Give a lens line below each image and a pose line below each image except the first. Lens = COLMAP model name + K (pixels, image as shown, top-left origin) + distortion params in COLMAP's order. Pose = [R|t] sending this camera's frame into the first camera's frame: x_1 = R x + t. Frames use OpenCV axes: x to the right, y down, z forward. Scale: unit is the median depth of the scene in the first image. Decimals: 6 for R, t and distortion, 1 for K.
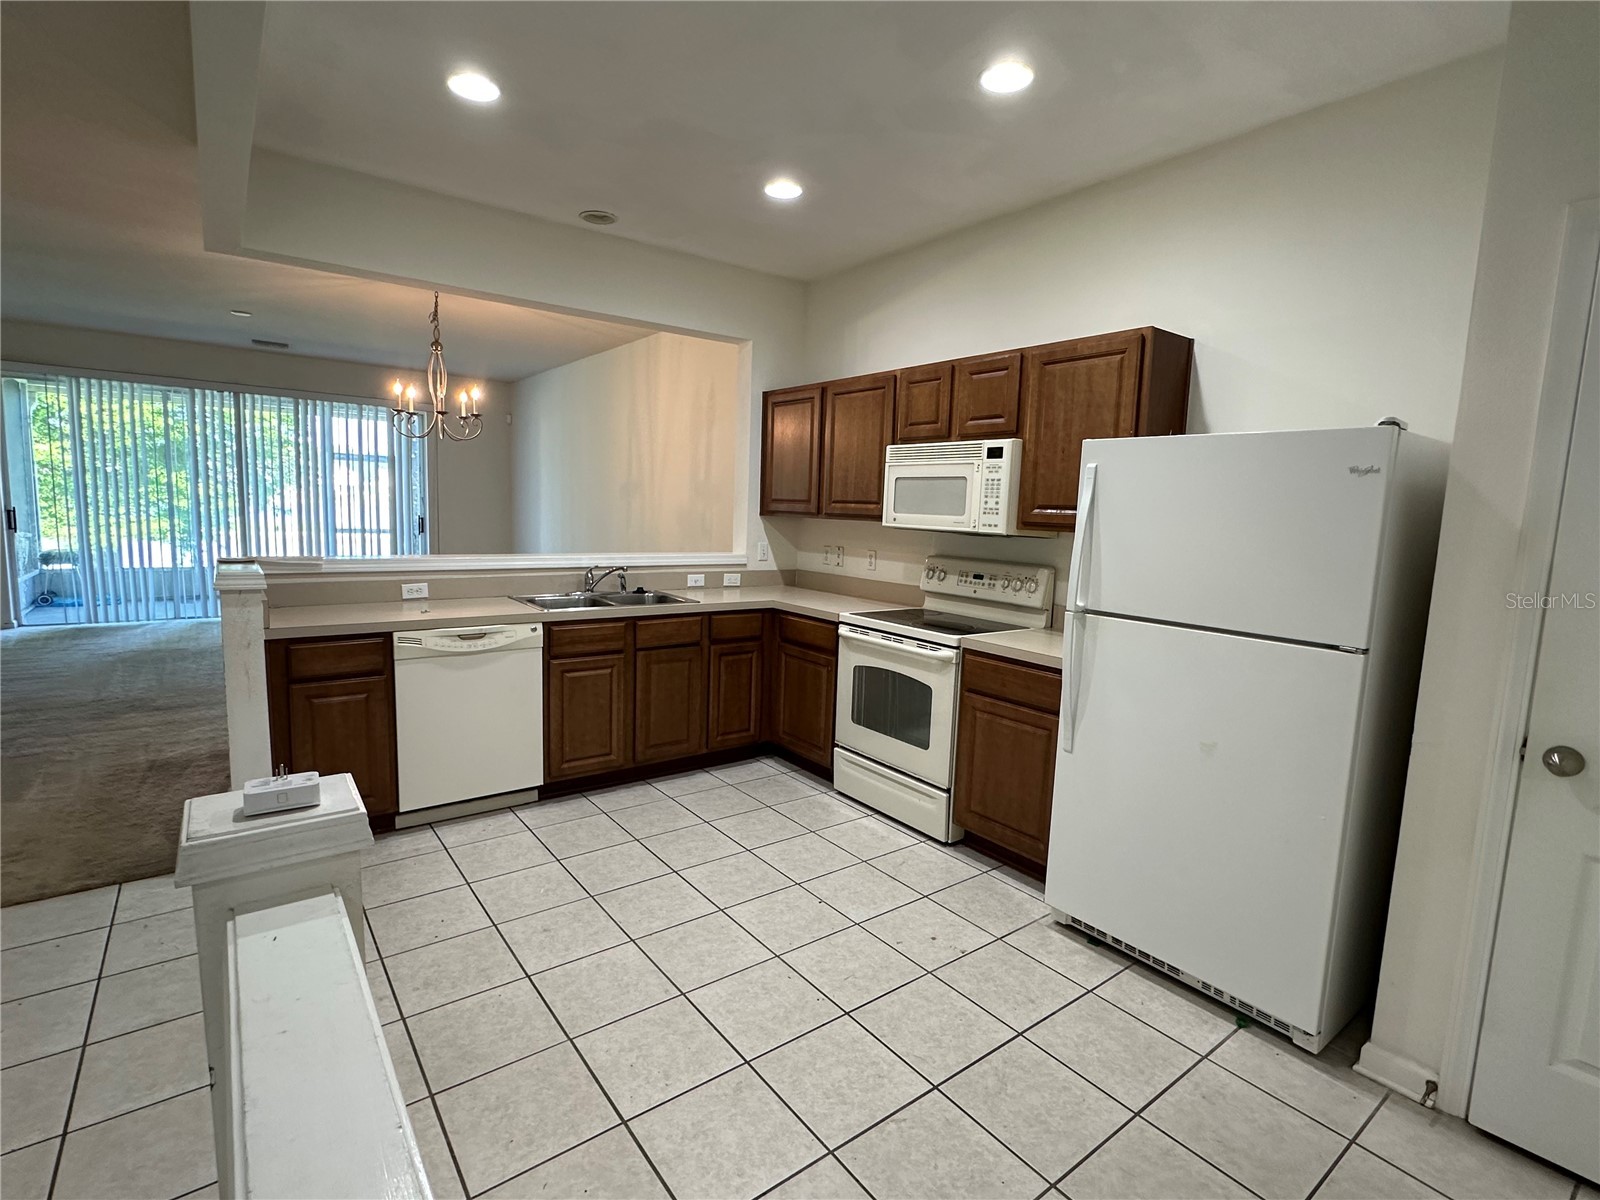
lens RADIAL K [[767.6, 0, 797.1], [0, 767.6, 597.6], [0, 0, 1]] dist [-0.002249, 0.000254]
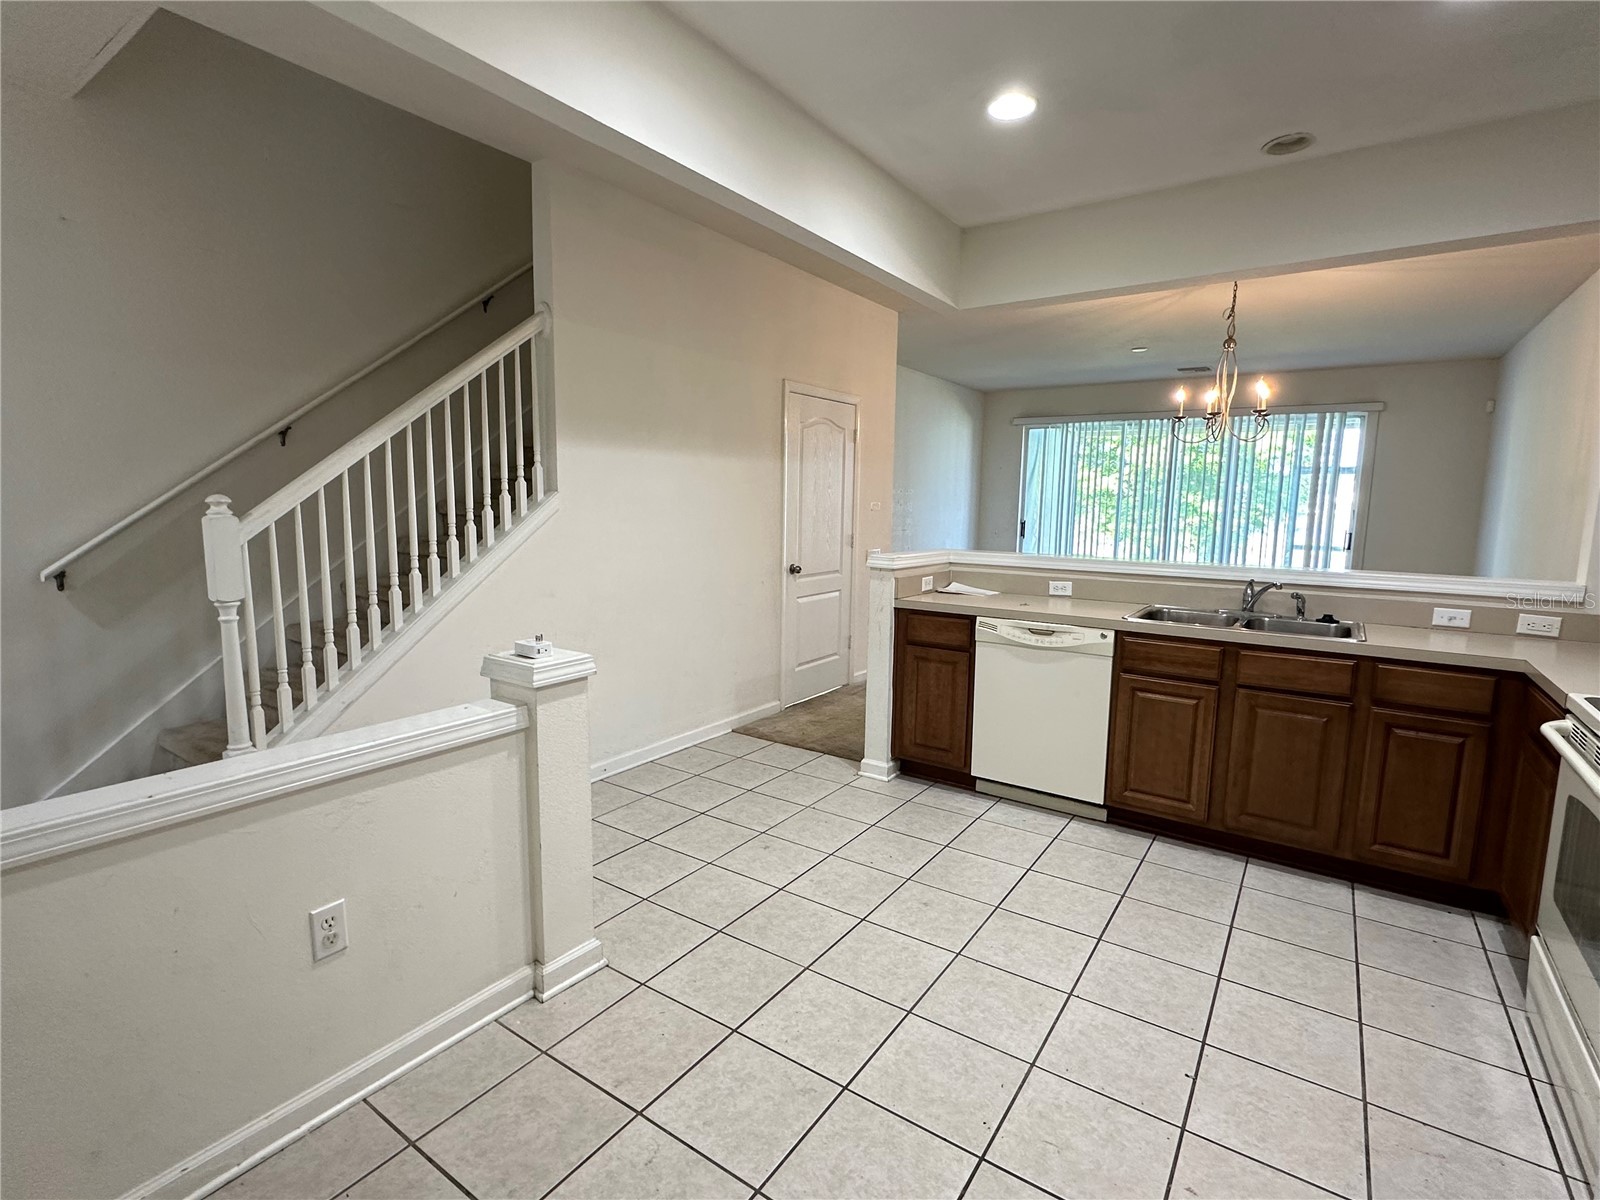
lens RADIAL K [[767.6, 0, 797.8], [0, 767.6, 598.2], [0, 0, 1]] dist [-0.002249, 0.000254]
pose [[0.312211, 0.091536, -0.945593, 0.397748], [-0.117707, 0.991405, 0.057107, -0.013171], [0.942693, 0.093473, 0.320302, 0.322161]]
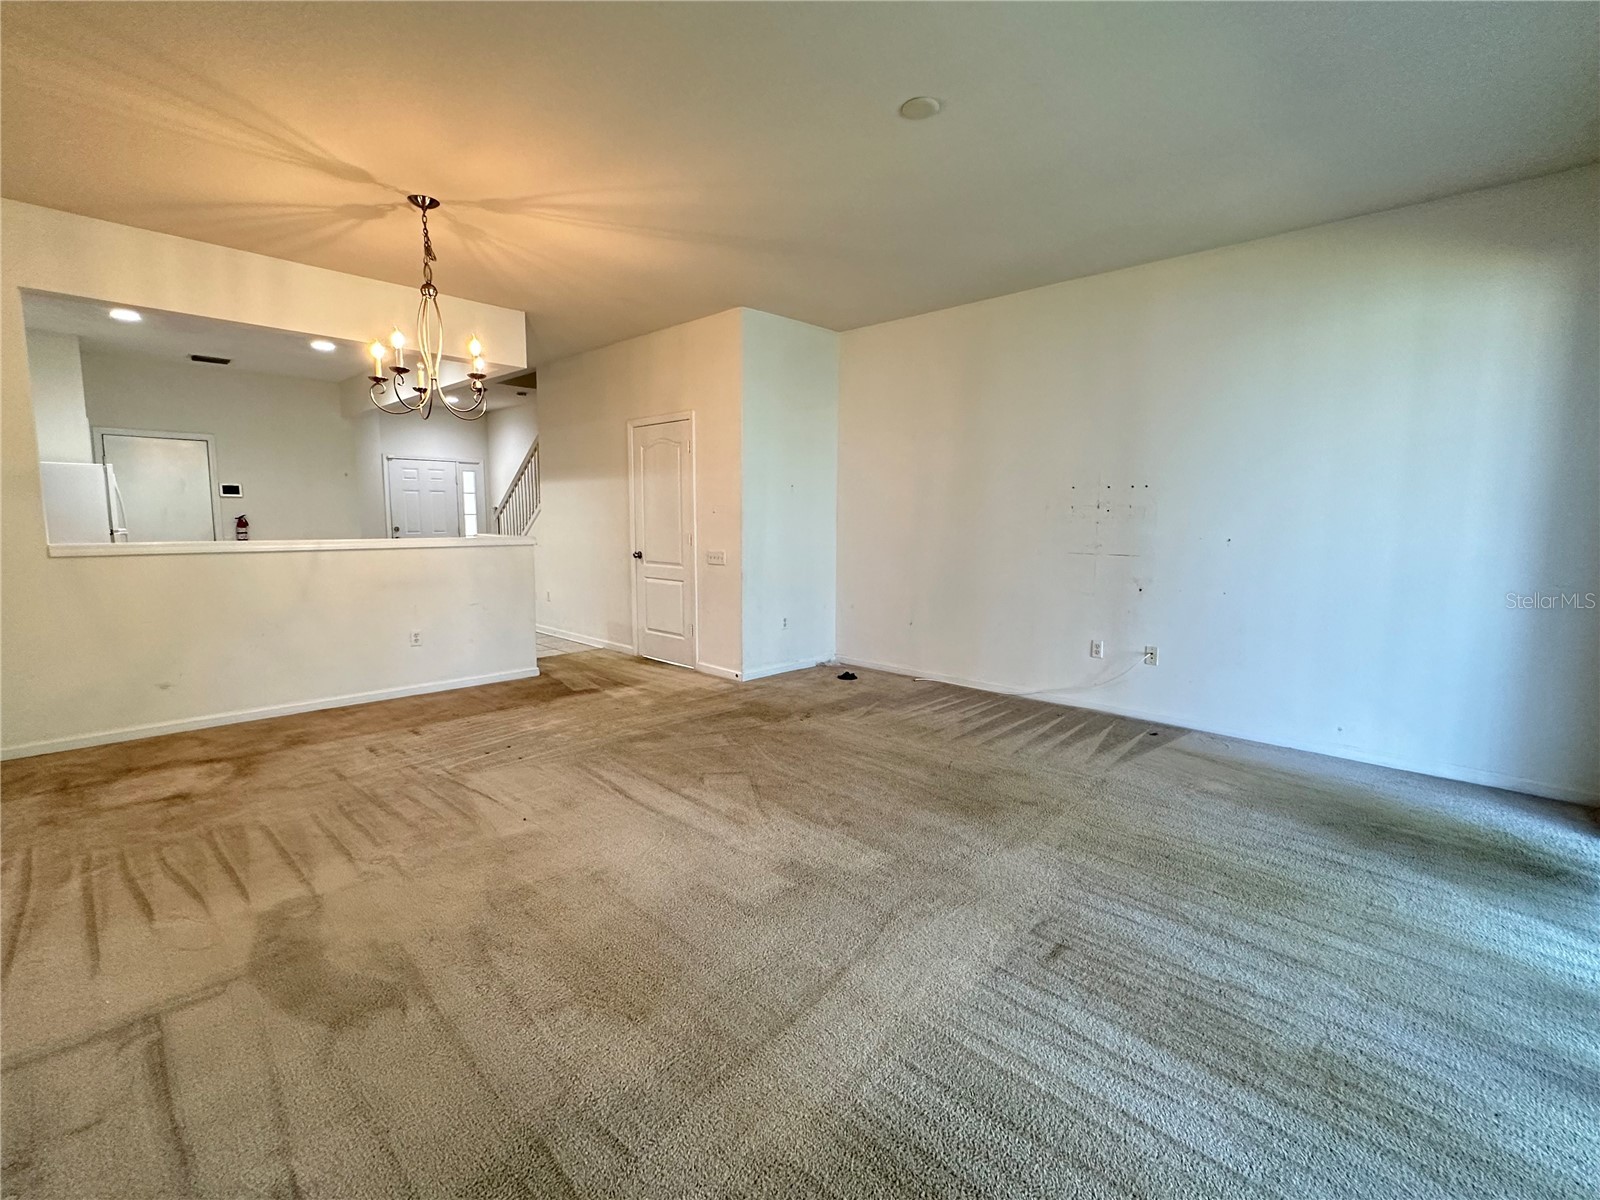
lens RADIAL K [[720.6, 0, 794.1], [0, 720.6, 600.6], [0, 0, 1]] dist [-0.001641, 0.001253]
pose [[-0.986991, -0.024015, -0.158971, -1.007864], [-0.060368, 0.971788, 0.227999, -0.302618], [0.149011, 0.234630, -0.960596, 2.534132]]
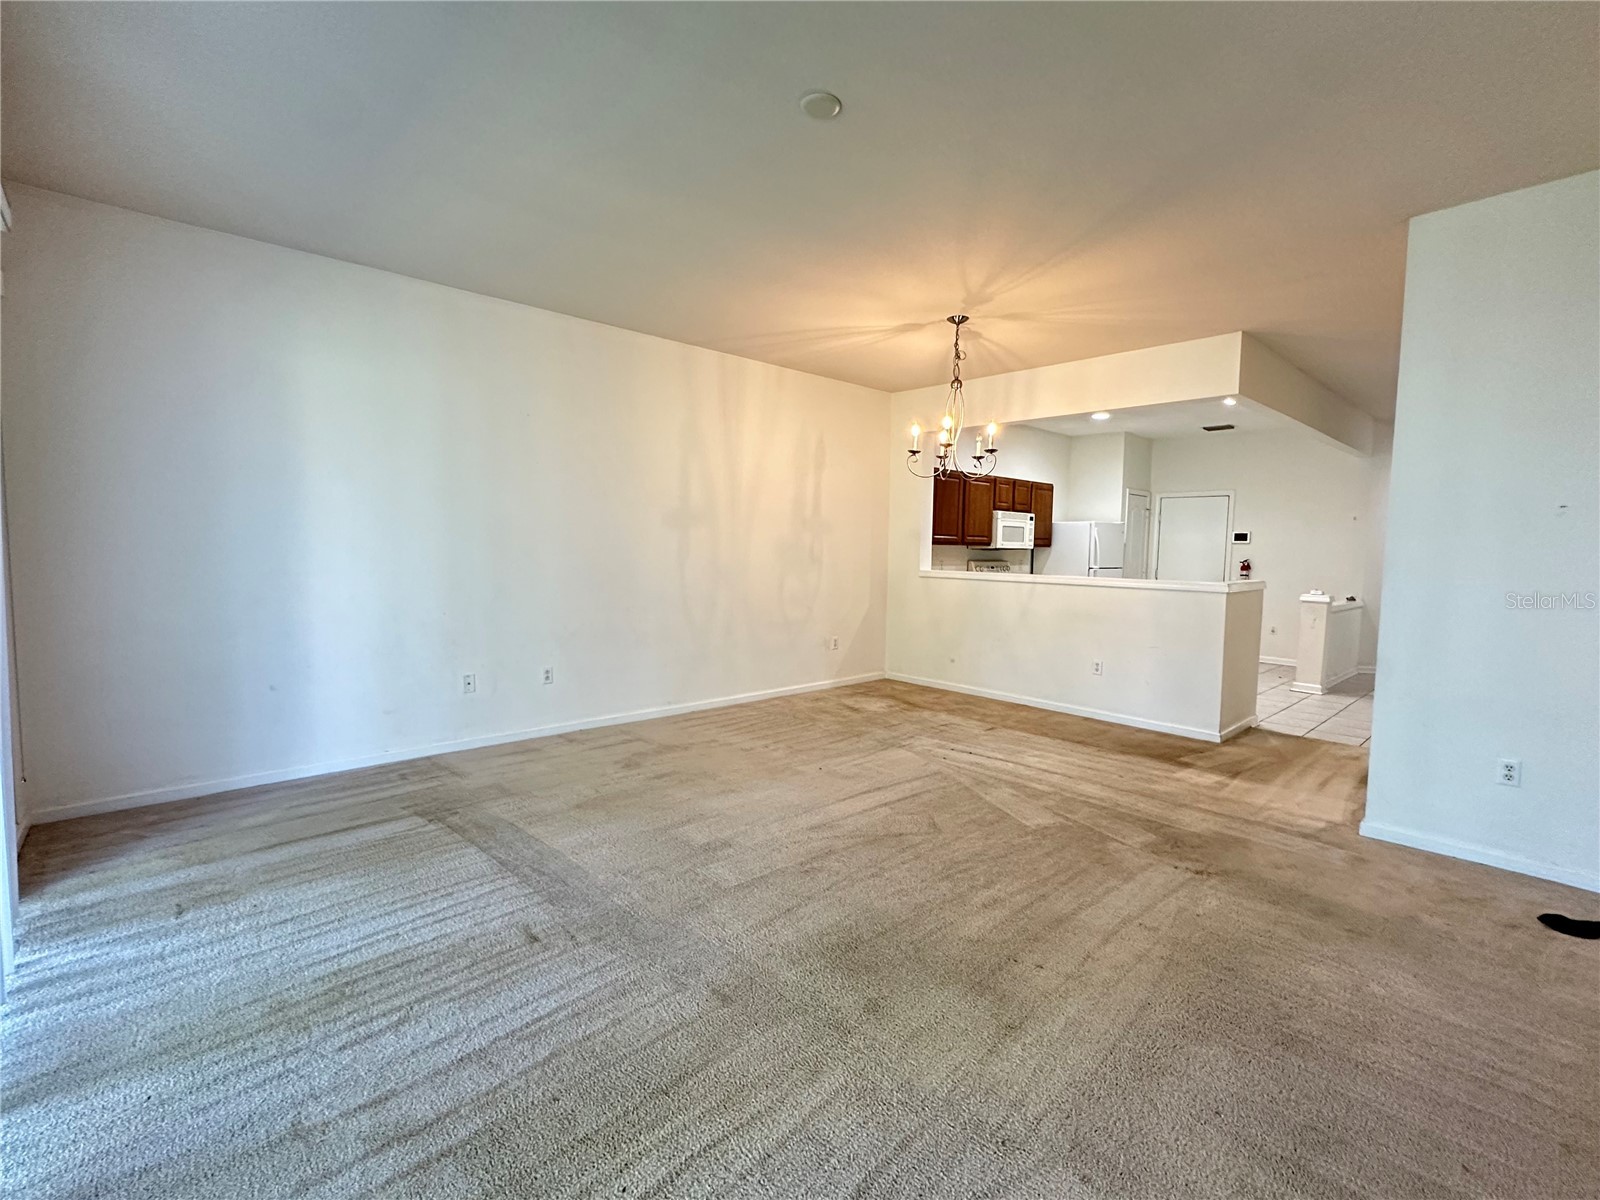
lens RADIAL K [[720.6, 0, 798.1], [0, 720.6, 600.6], [0, 0, 1]] dist [-0.001641, 0.001253]
pose [[-0.098522, -0.111054, 0.988919, -1.963808], [0.097586, 0.987886, 0.120660, -0.259747], [-0.990339, 0.108392, -0.086491, 1.847452]]
